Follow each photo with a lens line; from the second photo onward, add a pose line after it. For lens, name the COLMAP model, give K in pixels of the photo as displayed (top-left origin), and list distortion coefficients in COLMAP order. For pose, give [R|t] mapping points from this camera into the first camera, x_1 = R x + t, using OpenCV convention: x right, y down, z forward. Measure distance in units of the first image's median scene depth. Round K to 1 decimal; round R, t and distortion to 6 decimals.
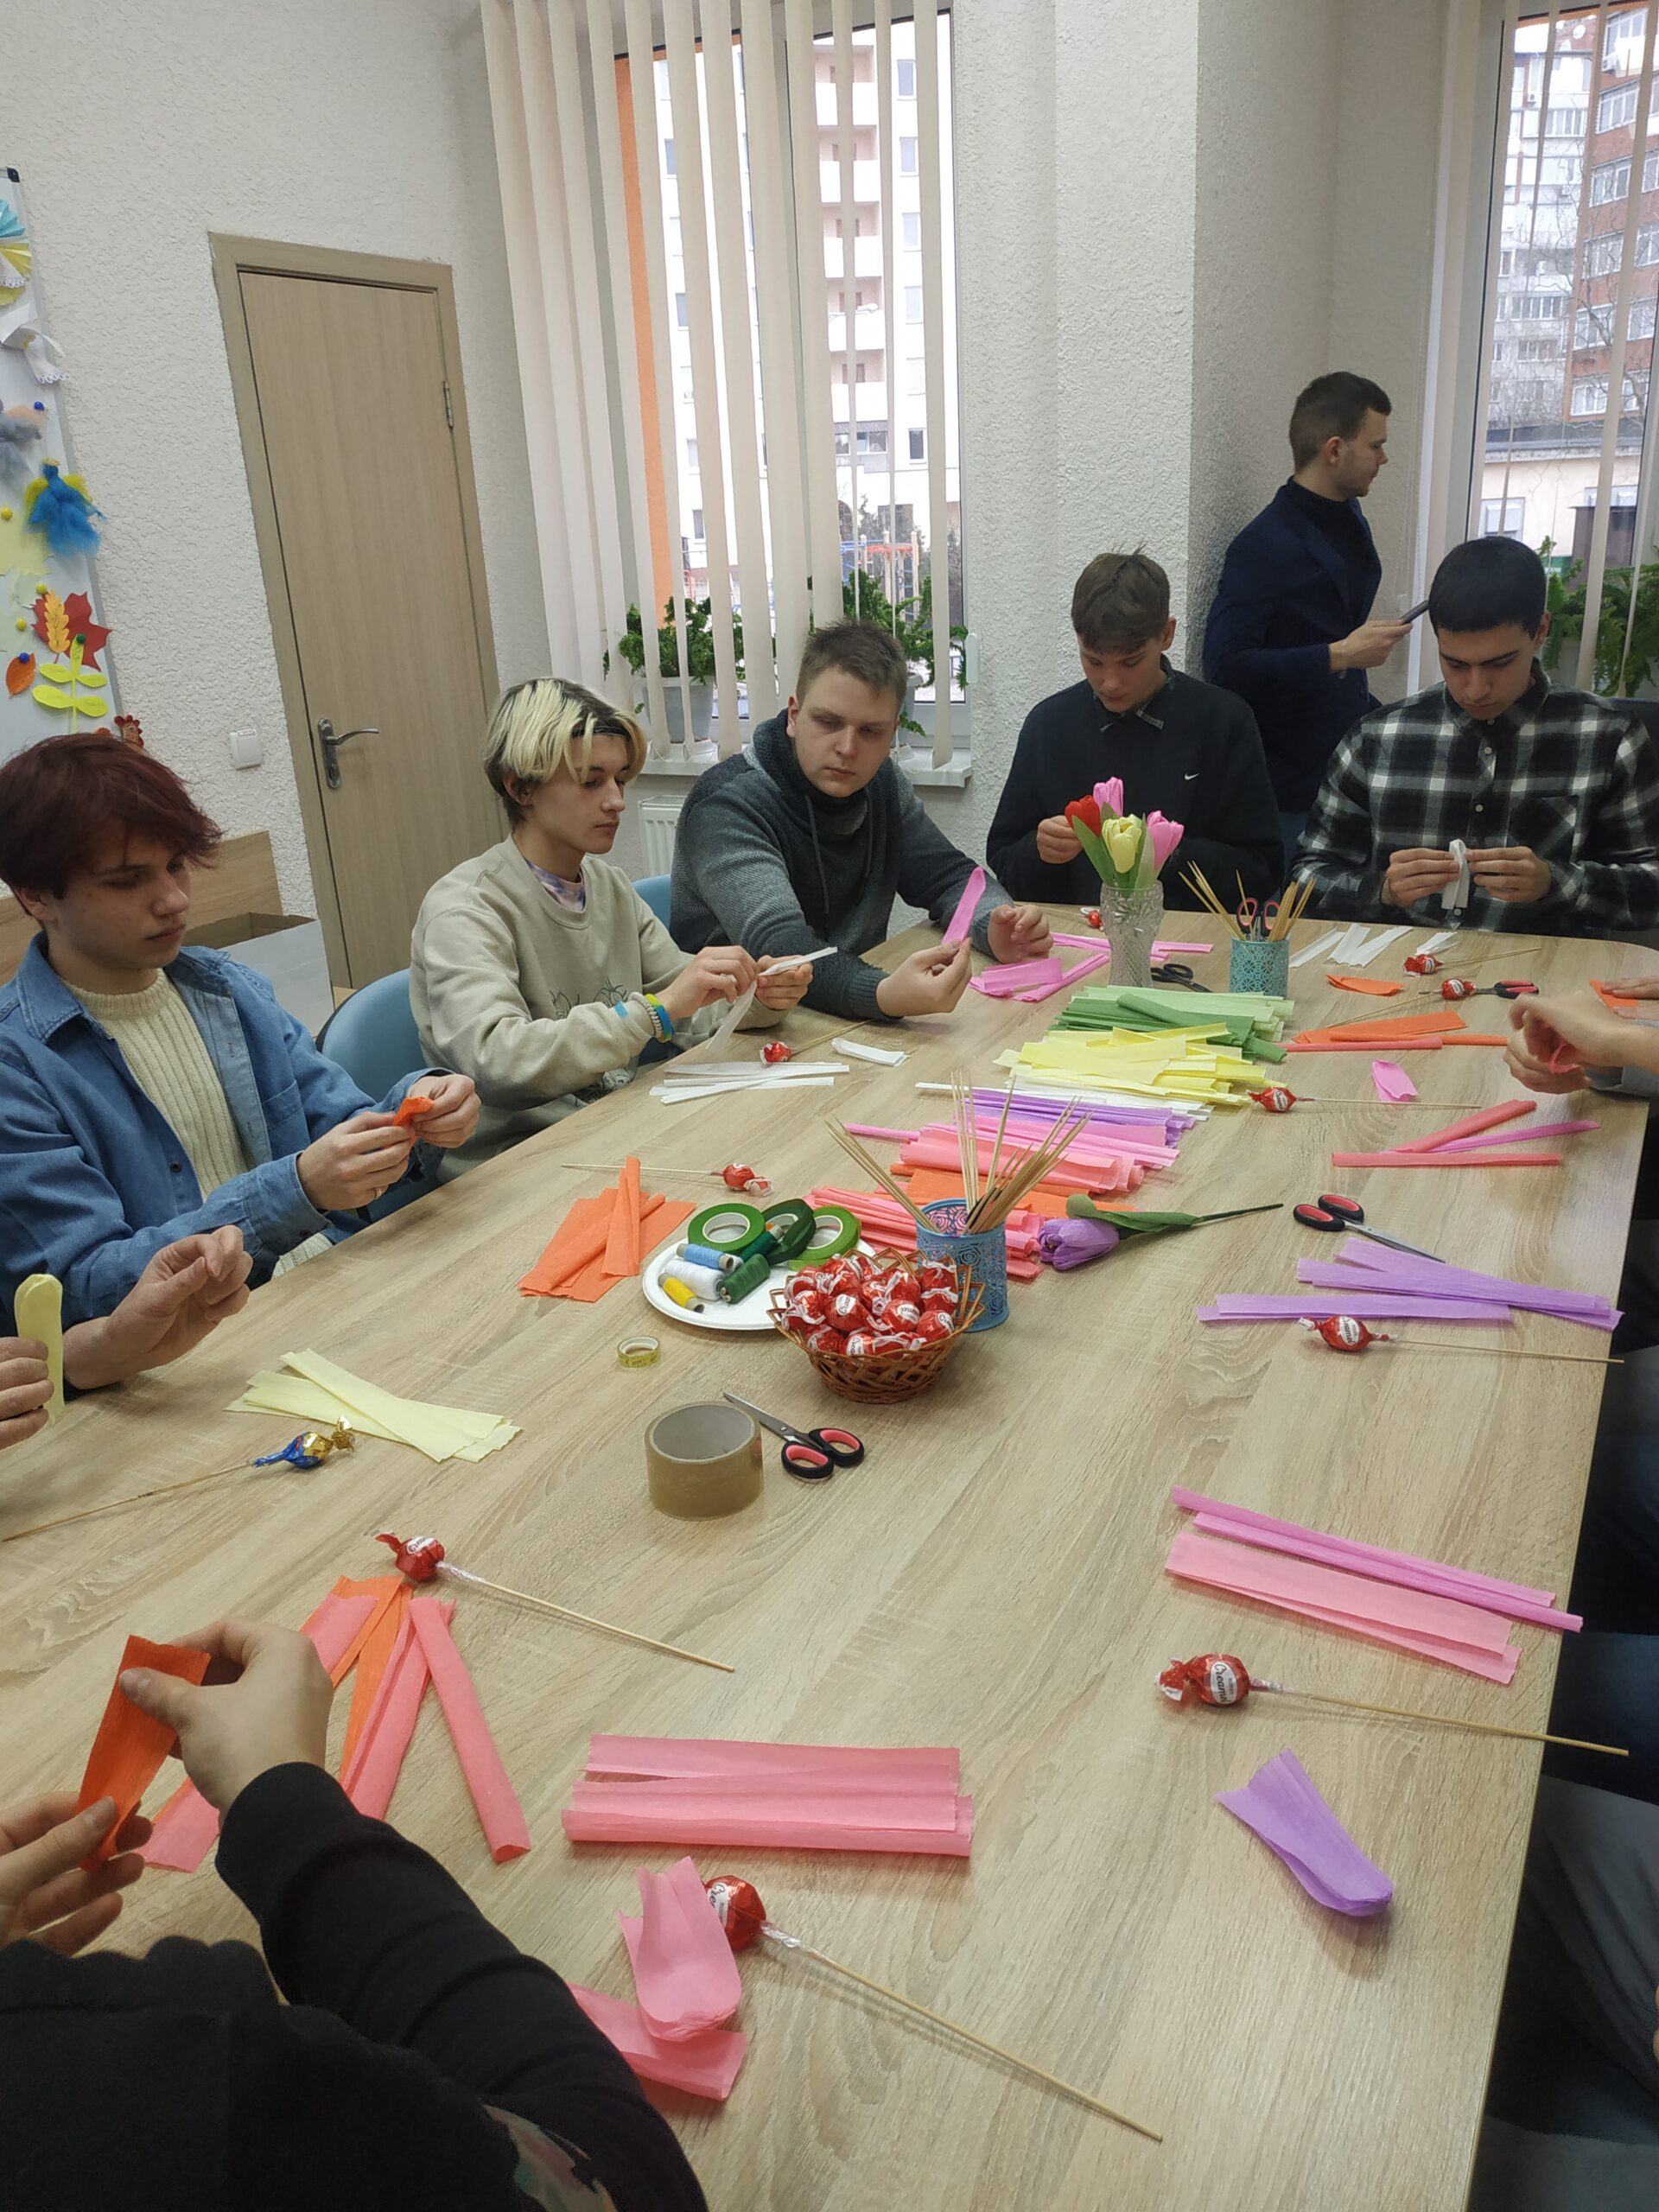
lens RADIAL K [[1571.5, 0, 832.8], [0, 1571.5, 1120.2], [0, 0, 1]] dist [-0.003479, -0.001801]
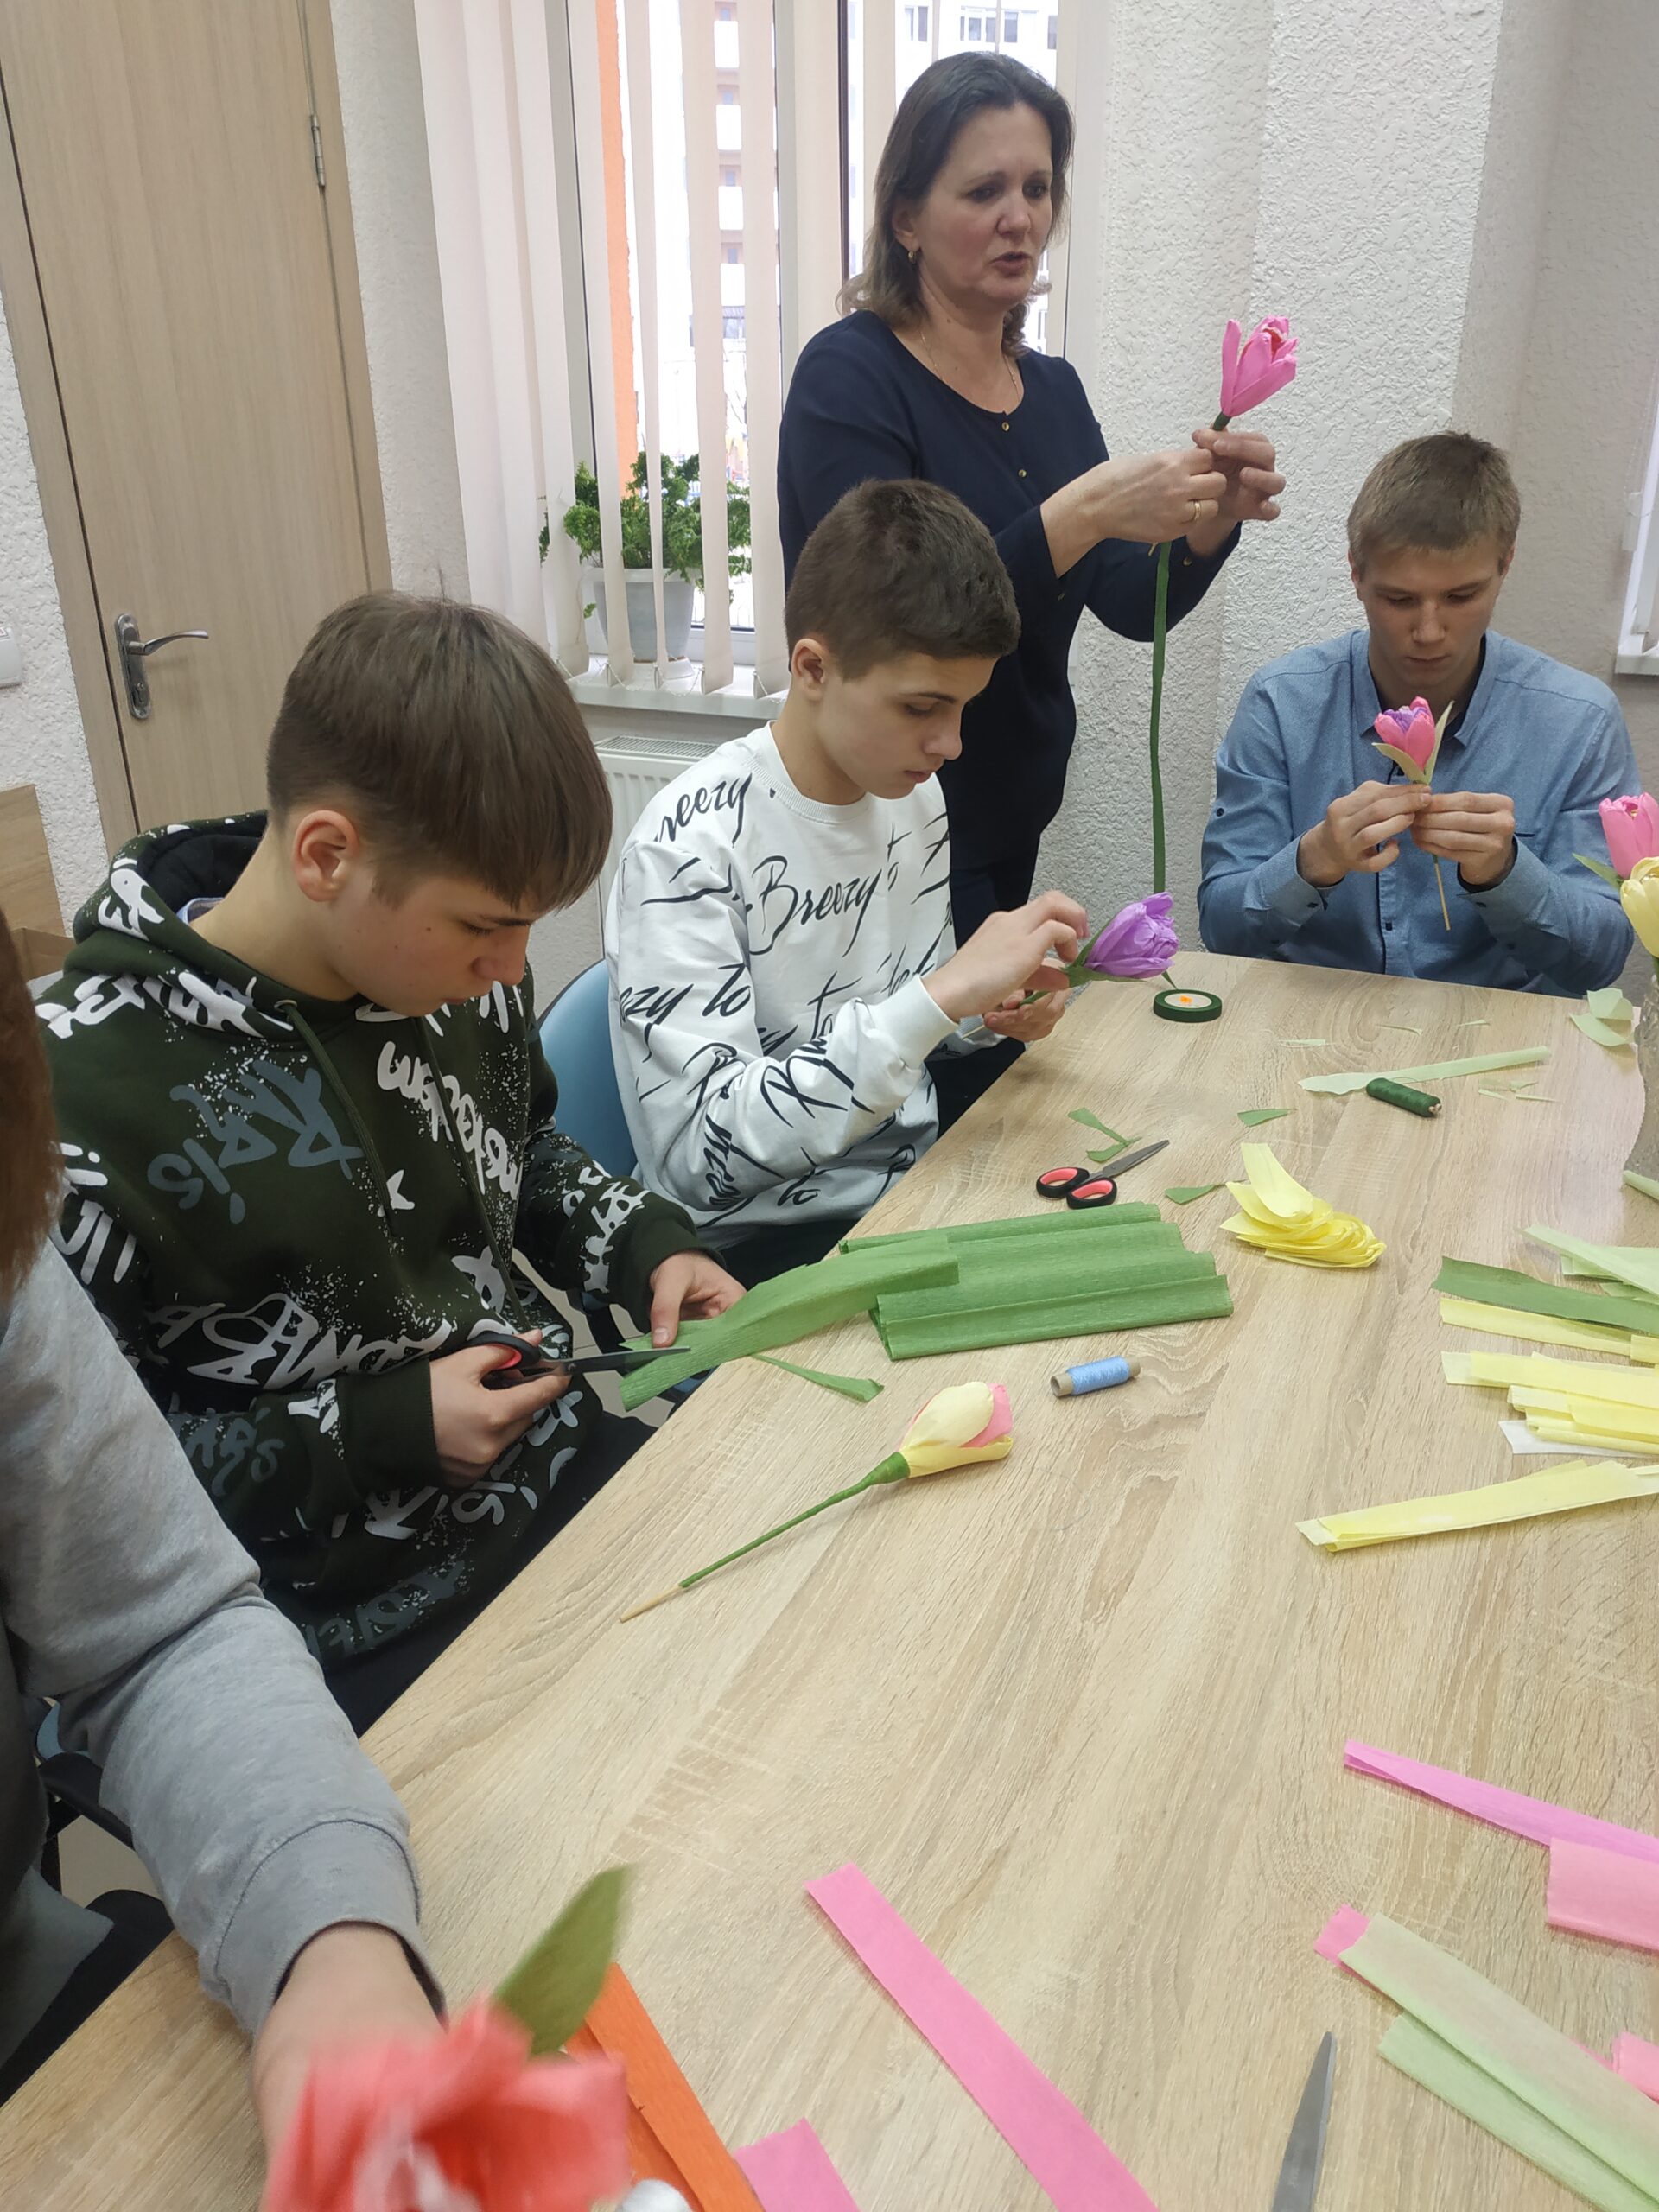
lens RADIAL K [[1571.5, 0, 830.6], [0, 1571.5, 1089.7], [0, 0, 1]] dist [-0.003479, -0.001801]
pose [[0.998544, 0.017296, 0.051103, -0.049377], [-0.019673, 0.998731, 0.046368, -0.083385], [-0.050236, -0.047306, 0.997616, 0.283383]]
